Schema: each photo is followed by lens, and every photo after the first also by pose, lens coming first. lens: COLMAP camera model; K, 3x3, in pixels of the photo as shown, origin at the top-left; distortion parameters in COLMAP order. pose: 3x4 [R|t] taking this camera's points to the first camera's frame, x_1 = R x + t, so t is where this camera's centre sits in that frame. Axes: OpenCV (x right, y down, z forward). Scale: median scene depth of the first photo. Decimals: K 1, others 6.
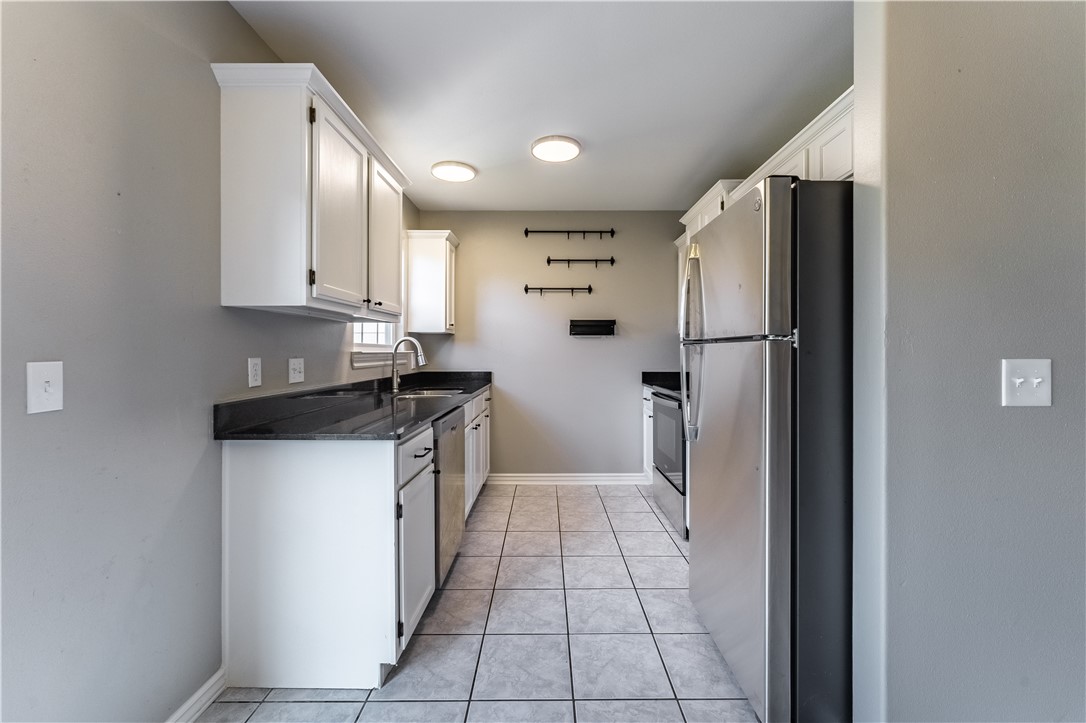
lens RADIAL K [[440.1, 0, 550.3], [0, 440.1, 349.3], [0, 0, 1]] dist [-0.003879, 0.000203]
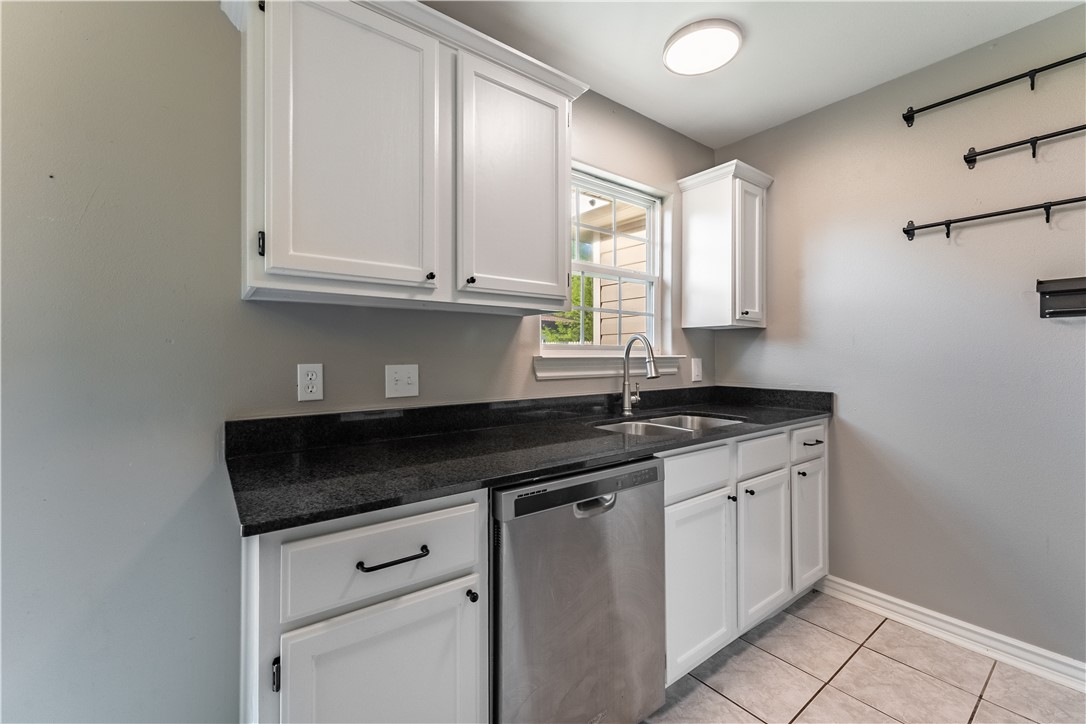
lens RADIAL K [[440.1, 0, 539.0], [0, 440.1, 354.3], [0, 0, 1]] dist [-0.003879, 0.000203]
pose [[0.603363, -0.002643, -0.797462, 0.112681], [0.002466, 0.999996, -0.001448, 0.002948], [0.797463, -0.001093, 0.603367, 0.475144]]
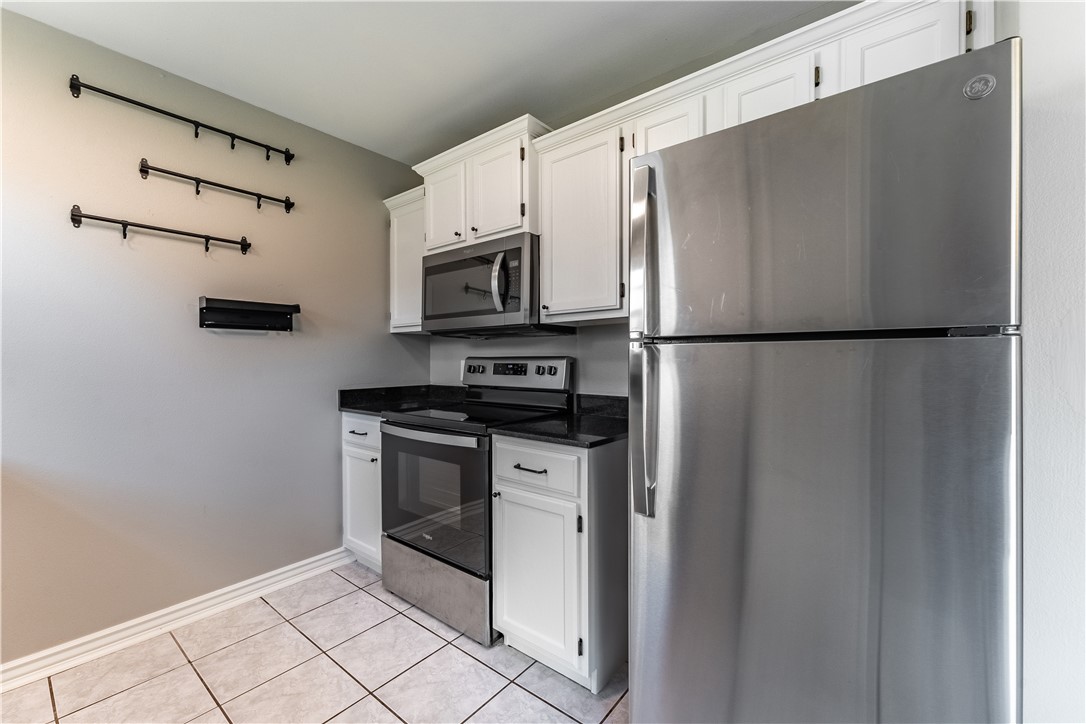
lens RADIAL K [[440.1, 0, 546.9], [0, 440.1, 359.8], [0, 0, 1]] dist [-0.003879, 0.000203]
pose [[0.632750, -0.006485, 0.774329, -0.125321], [-0.000278, 0.999963, 0.008601, 0.001926], [-0.774356, -0.005657, 0.632725, 0.469693]]
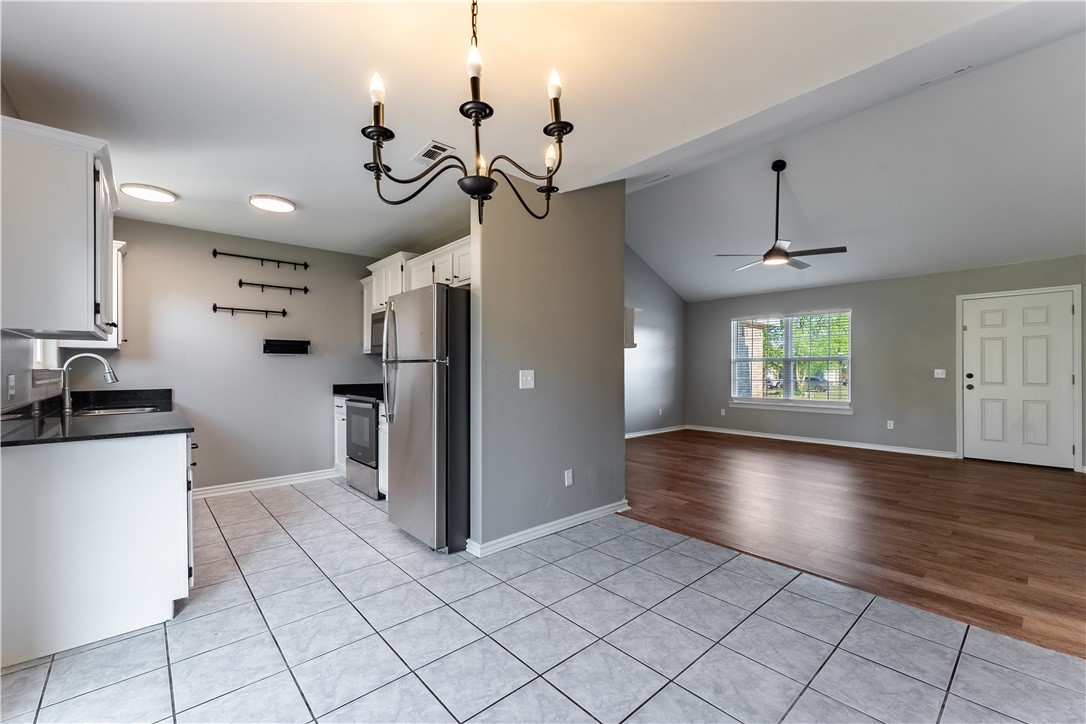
lens RADIAL K [[440.1, 0, 538.4], [0, 440.1, 367.2], [0, 0, 1]] dist [-0.003879, 0.000203]
pose [[0.753523, -0.002192, 0.657418, -0.208943], [-0.000432, 0.999993, 0.003829, -0.002110], [-0.657421, -0.003169, 0.753517, -0.366070]]
